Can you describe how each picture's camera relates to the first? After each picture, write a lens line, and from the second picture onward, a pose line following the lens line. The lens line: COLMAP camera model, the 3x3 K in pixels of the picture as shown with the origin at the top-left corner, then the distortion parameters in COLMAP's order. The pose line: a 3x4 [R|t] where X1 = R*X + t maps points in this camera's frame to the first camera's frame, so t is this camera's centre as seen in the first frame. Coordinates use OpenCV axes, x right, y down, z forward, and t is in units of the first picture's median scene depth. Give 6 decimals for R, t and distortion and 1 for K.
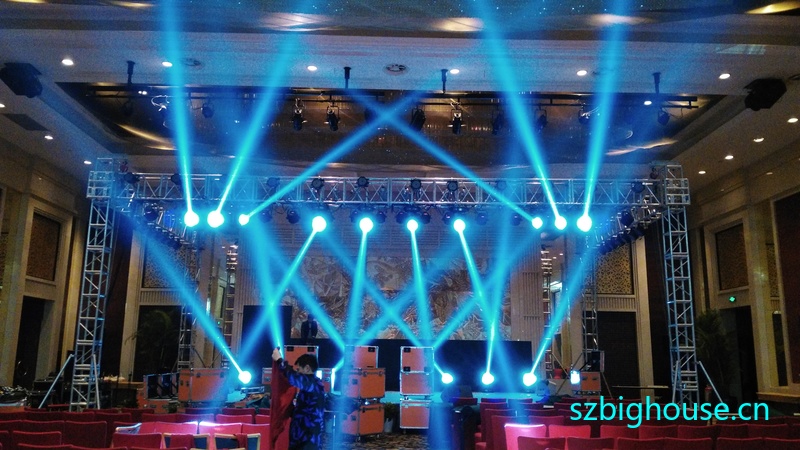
lens RADIAL K [[643.2, 0, 400.0], [0, 643.2, 225.0], [0, 0, 1]] dist [0.097468, -0.198742]
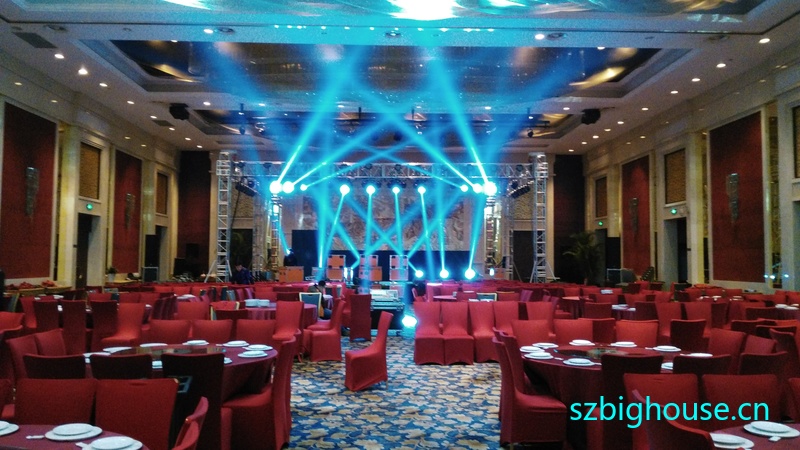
lens RADIAL K [[643.2, 0, 400.0], [0, 643.2, 225.0], [0, 0, 1]] dist [0.097468, -0.198742]
pose [[0.999974, -0.005130, 0.005024, 0.019809], [0.004352, 0.989515, 0.144362, -0.158407], [-0.005712, -0.144337, 0.989512, -0.786329]]
